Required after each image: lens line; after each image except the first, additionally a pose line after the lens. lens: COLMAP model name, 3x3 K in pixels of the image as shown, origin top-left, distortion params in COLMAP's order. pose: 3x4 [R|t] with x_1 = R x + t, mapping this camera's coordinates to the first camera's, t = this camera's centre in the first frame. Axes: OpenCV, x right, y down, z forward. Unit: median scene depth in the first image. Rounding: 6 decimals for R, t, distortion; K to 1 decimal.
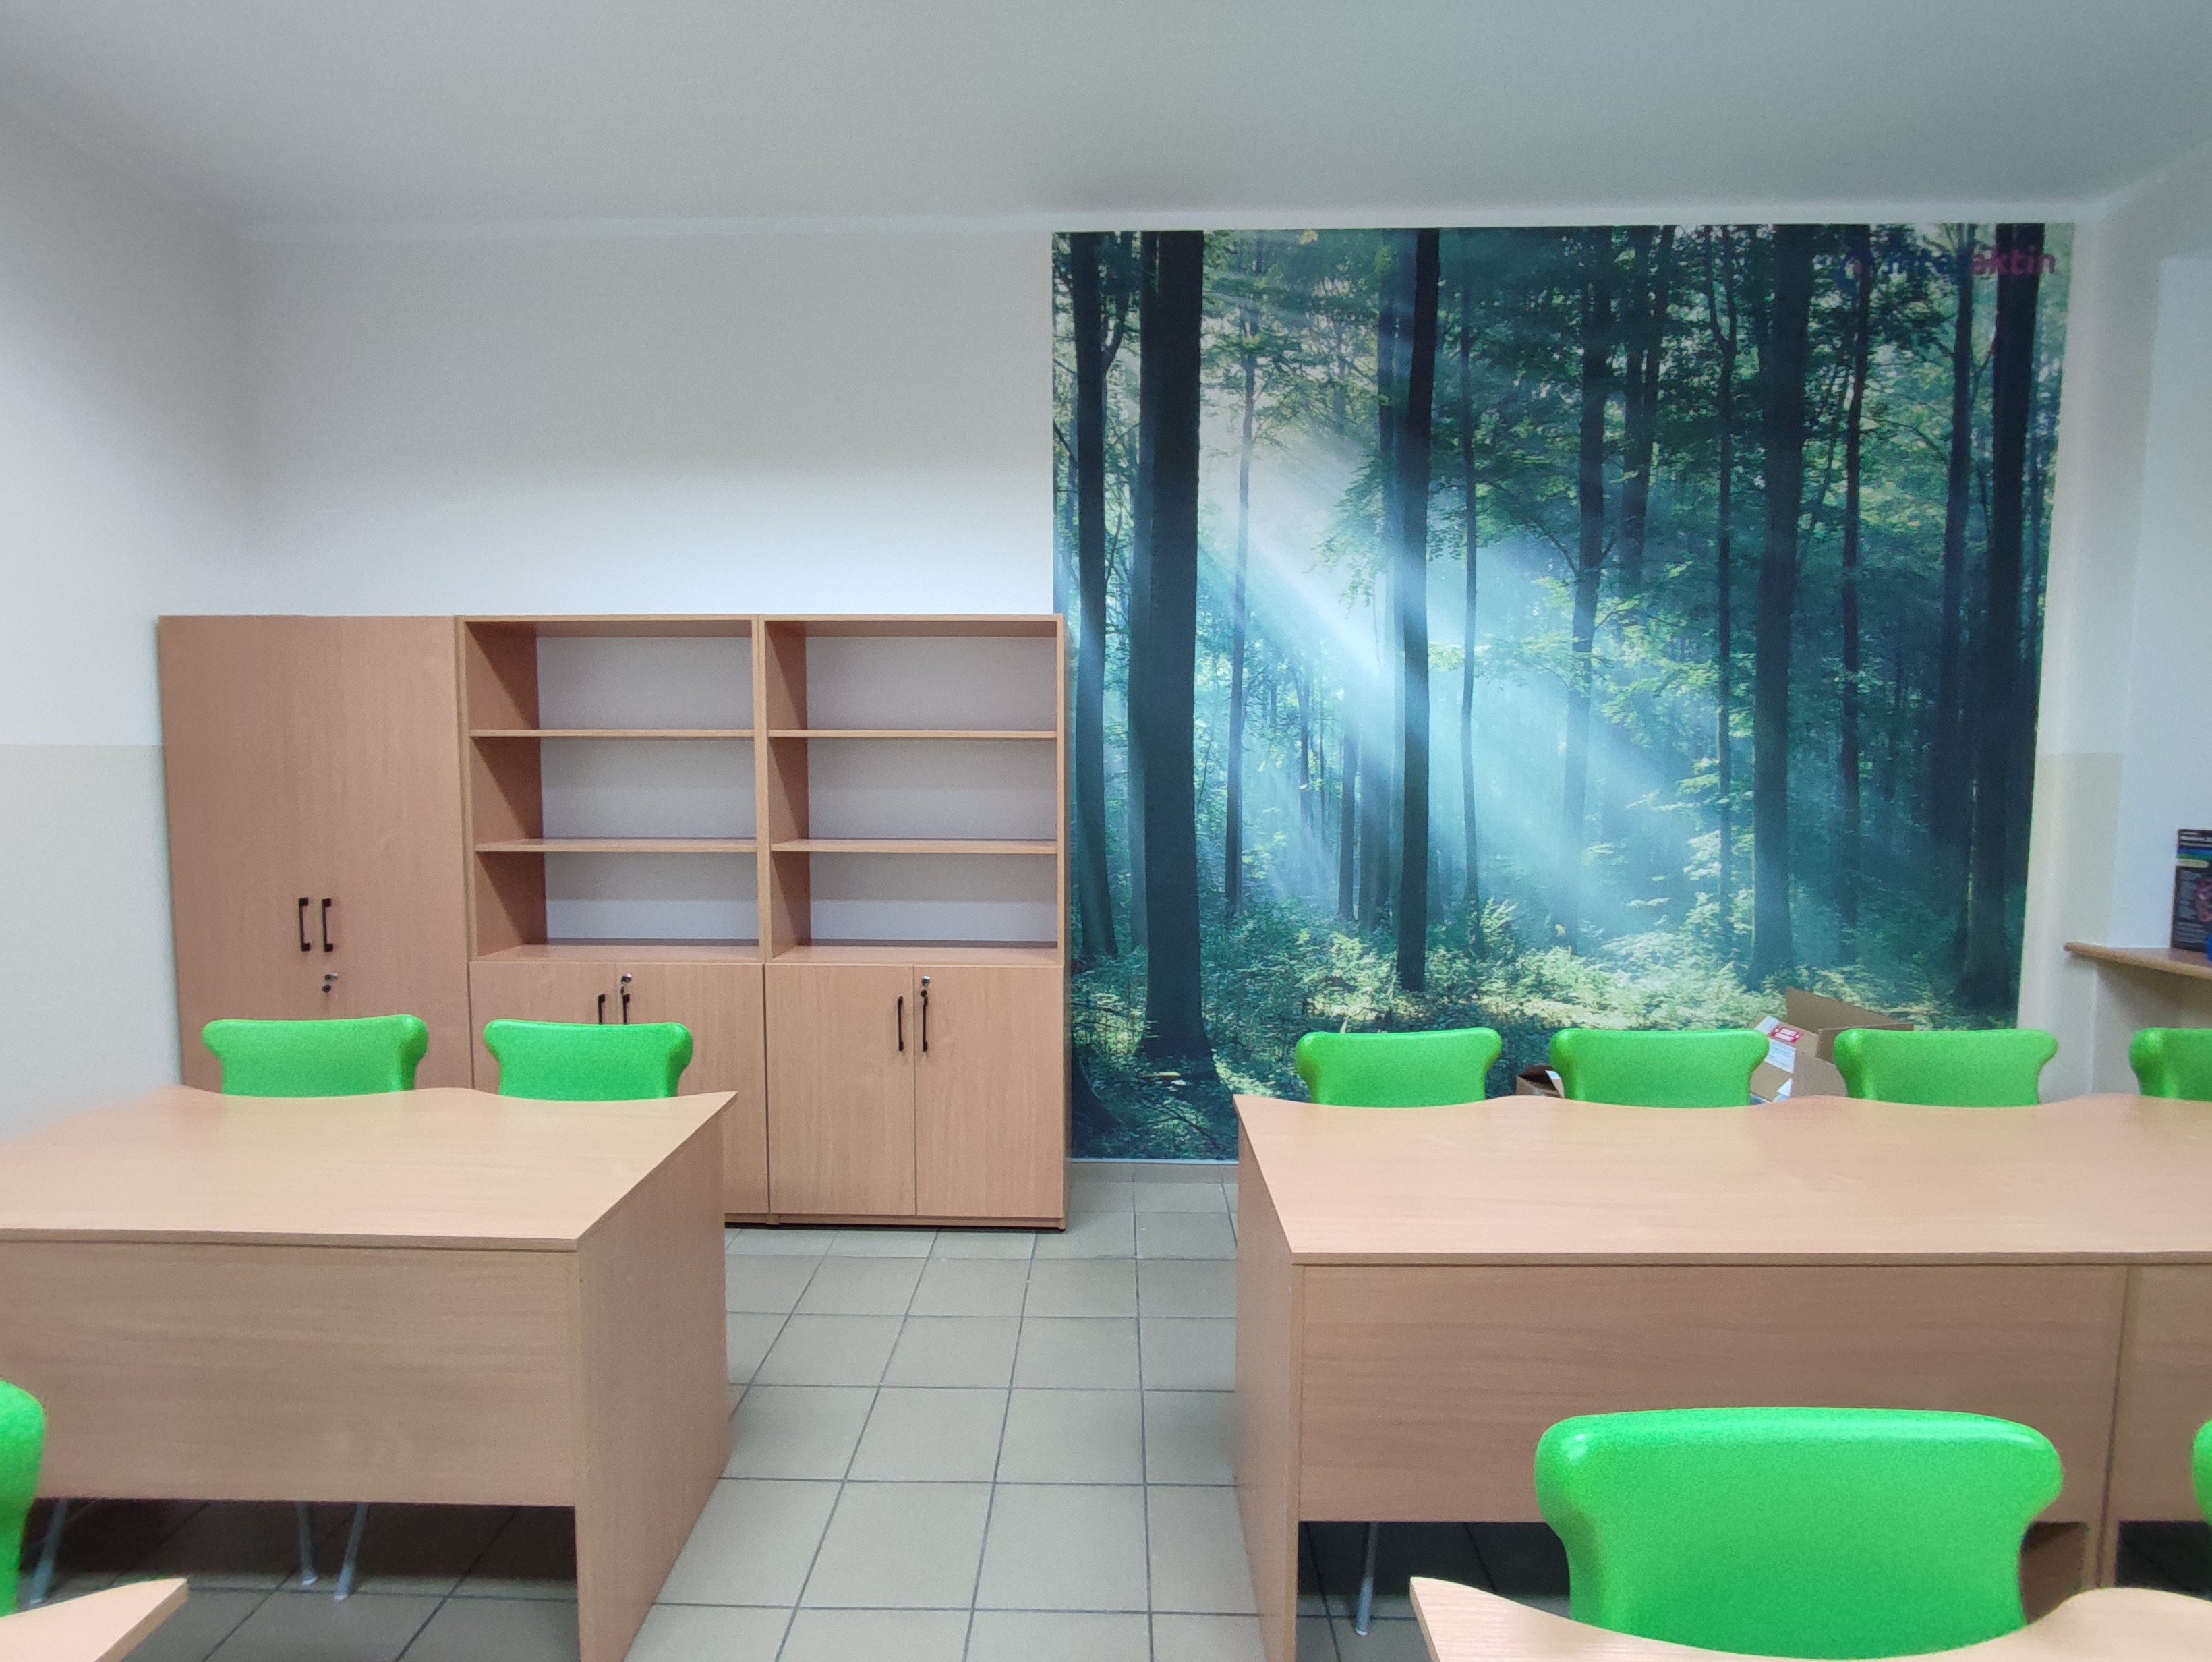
lens RADIAL K [[1007.9, 0, 1094.4], [0, 1007.9, 842.7], [0, 0, 1]] dist [-0.005279, -0.000080]
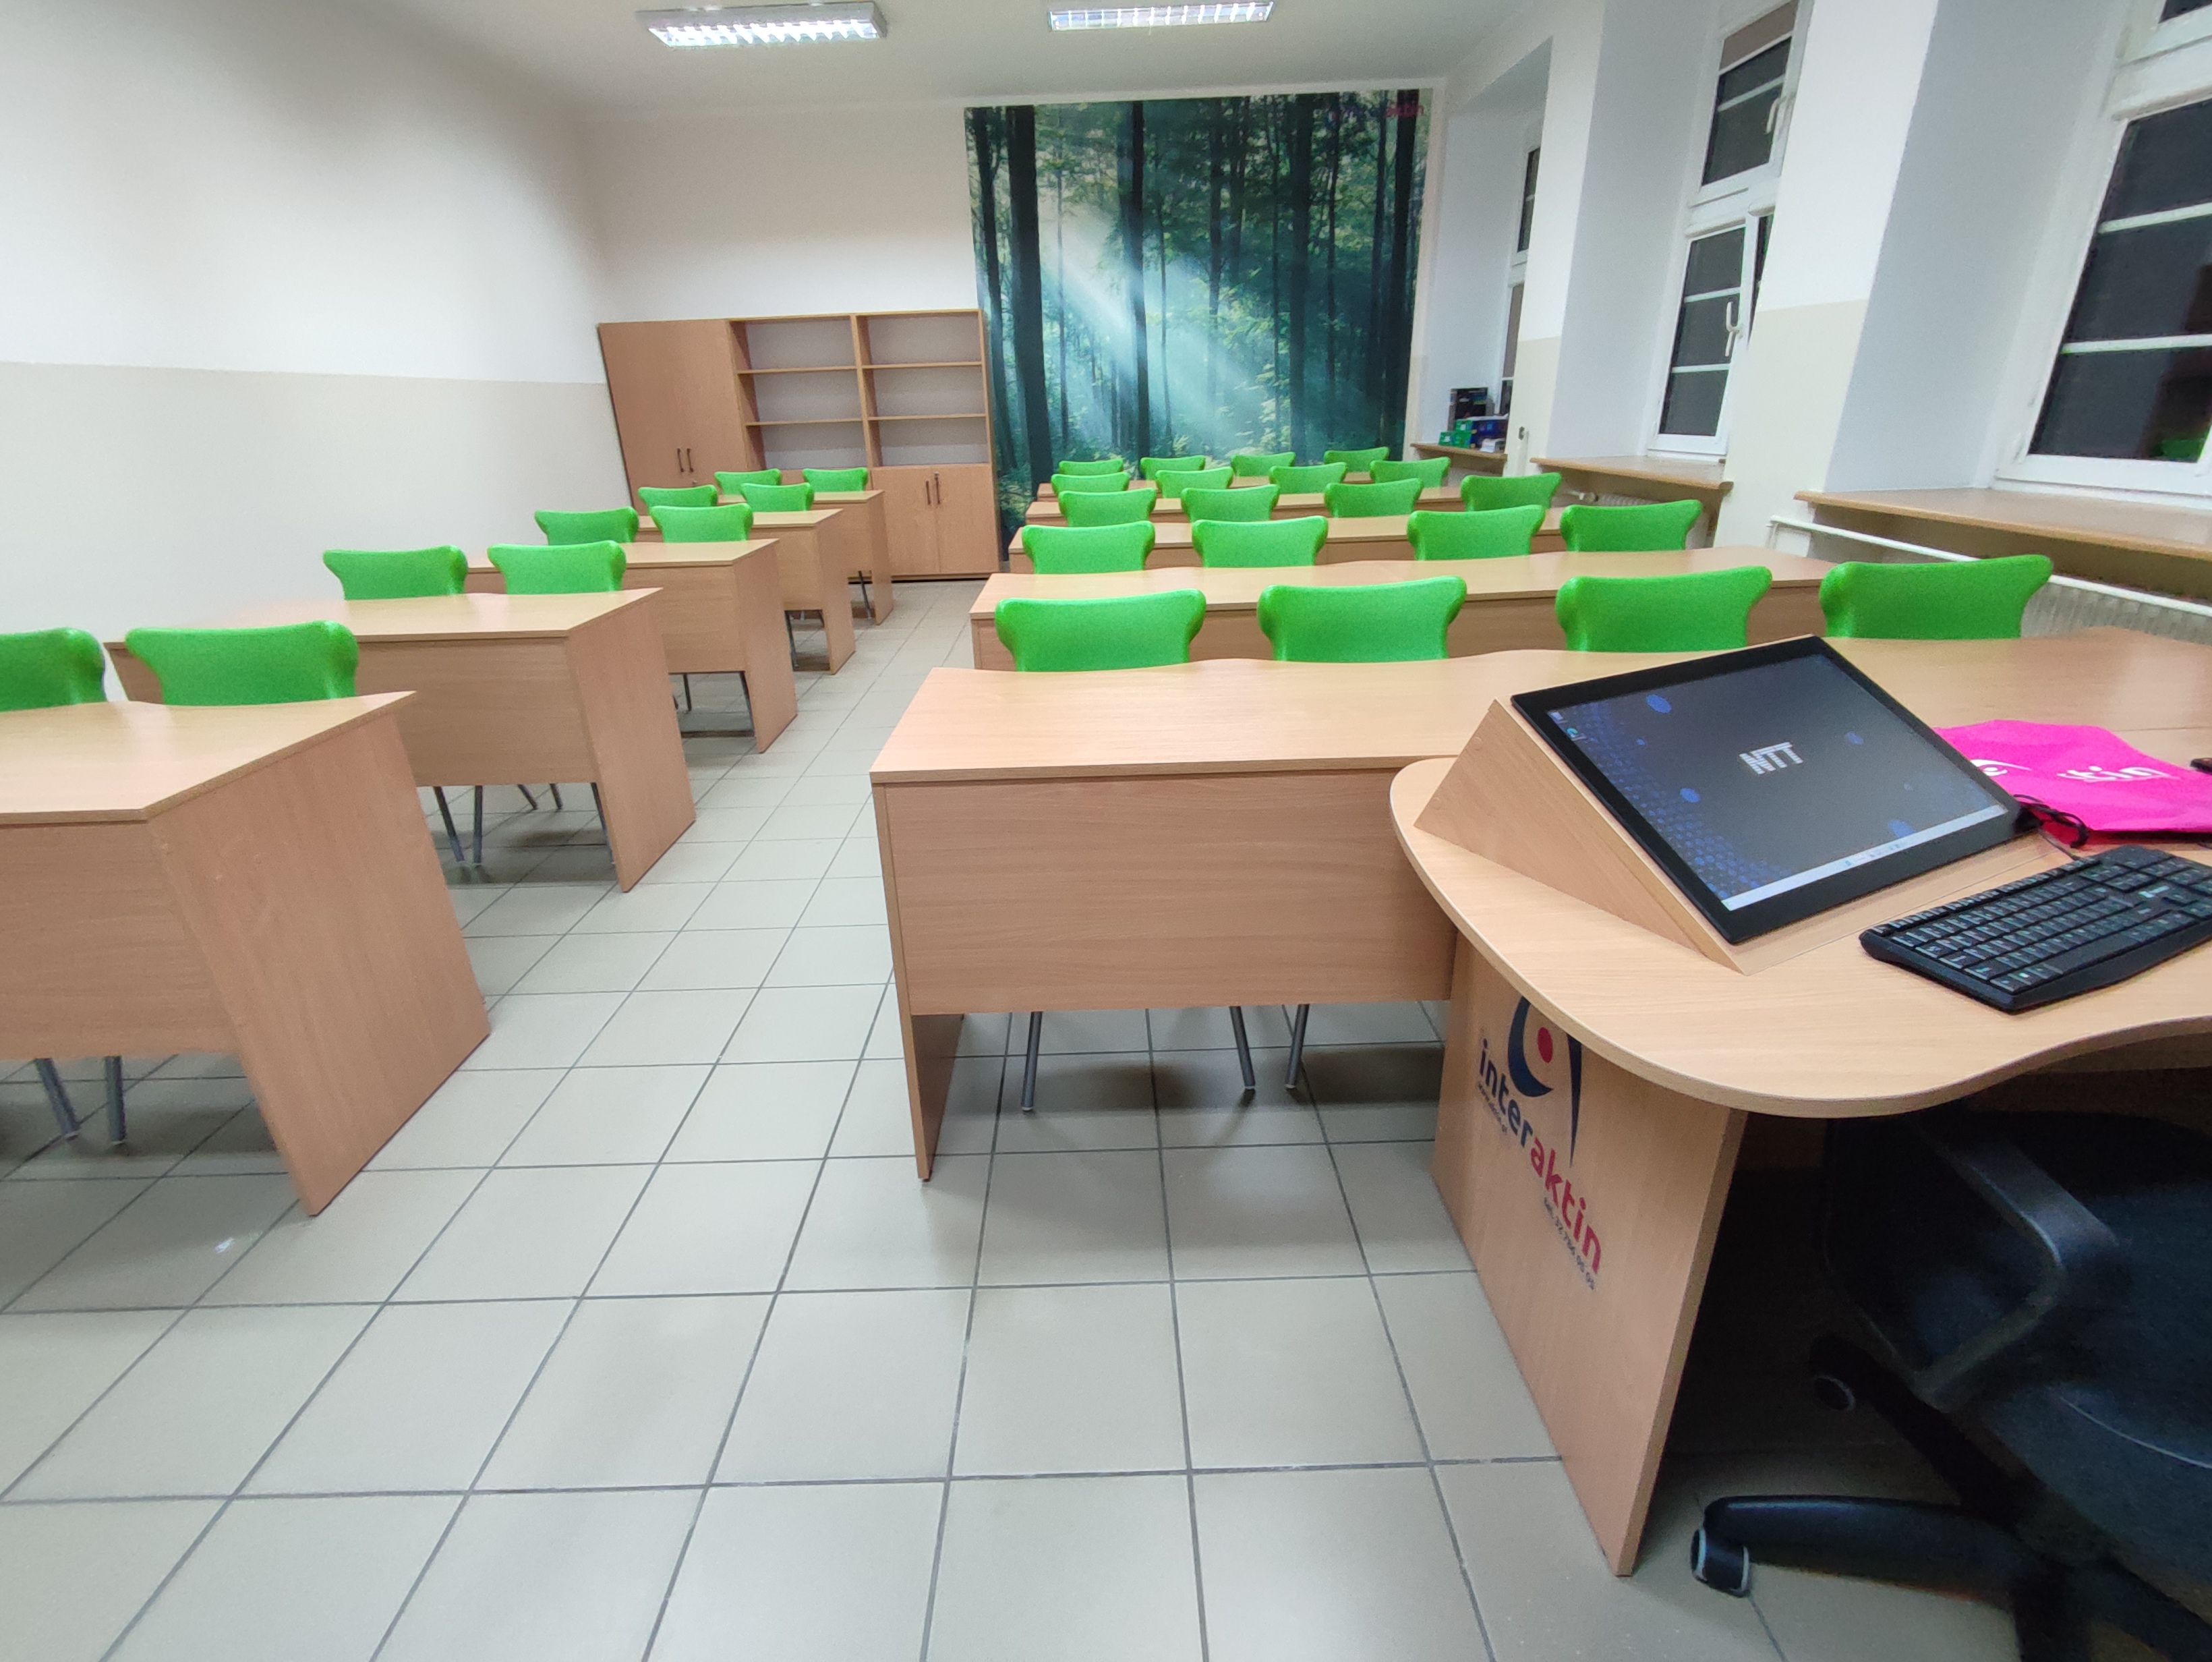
lens RADIAL K [[1007.9, 0, 1101.9], [0, 1007.9, 837.6], [0, 0, 1]] dist [-0.005279, -0.000080]
pose [[0.998966, -0.043413, 0.013508, 0.154615], [0.036664, 0.944900, 0.325299, 0.177107], [-0.026886, -0.324467, 0.945515, -1.525176]]
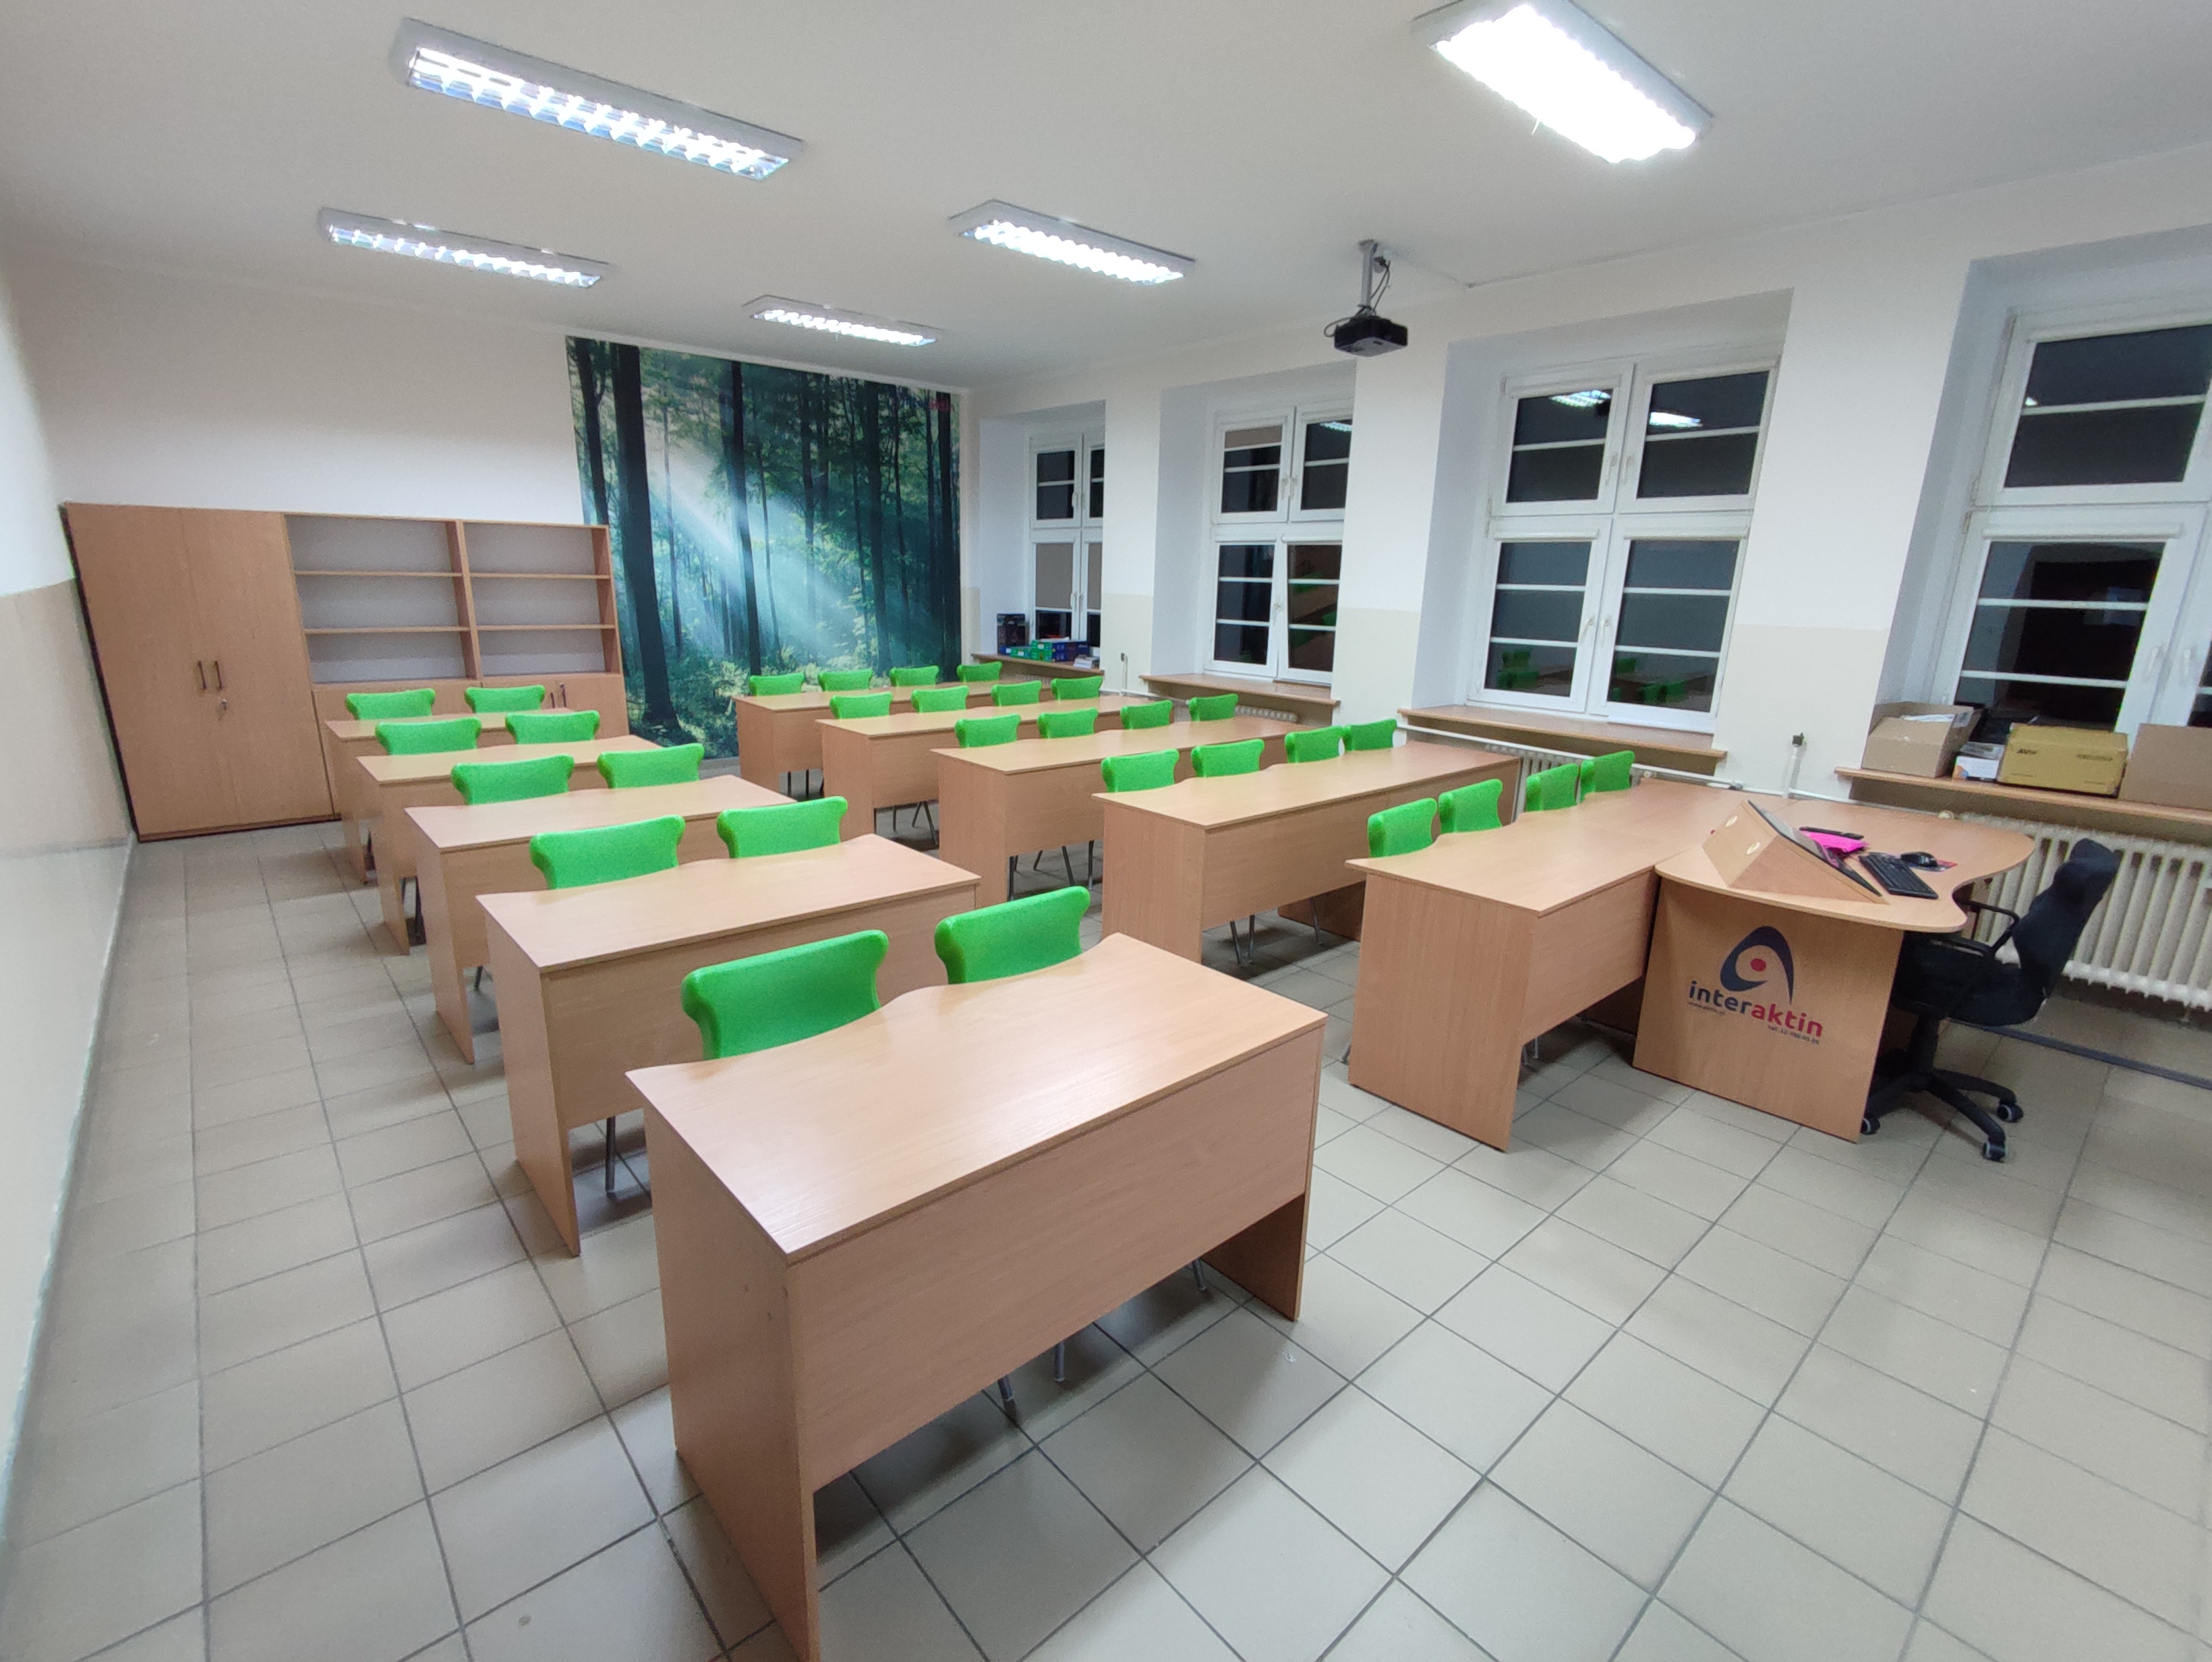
lens RADIAL K [[1007.9, 0, 1103.1], [0, 1007.9, 837.3], [0, 0, 1]] dist [-0.005279, -0.000080]
pose [[0.736265, -0.156435, 0.658363, -0.767256], [0.028760, 0.979267, 0.200522, 0.046419], [-0.676082, -0.128703, 0.725499, -1.455112]]
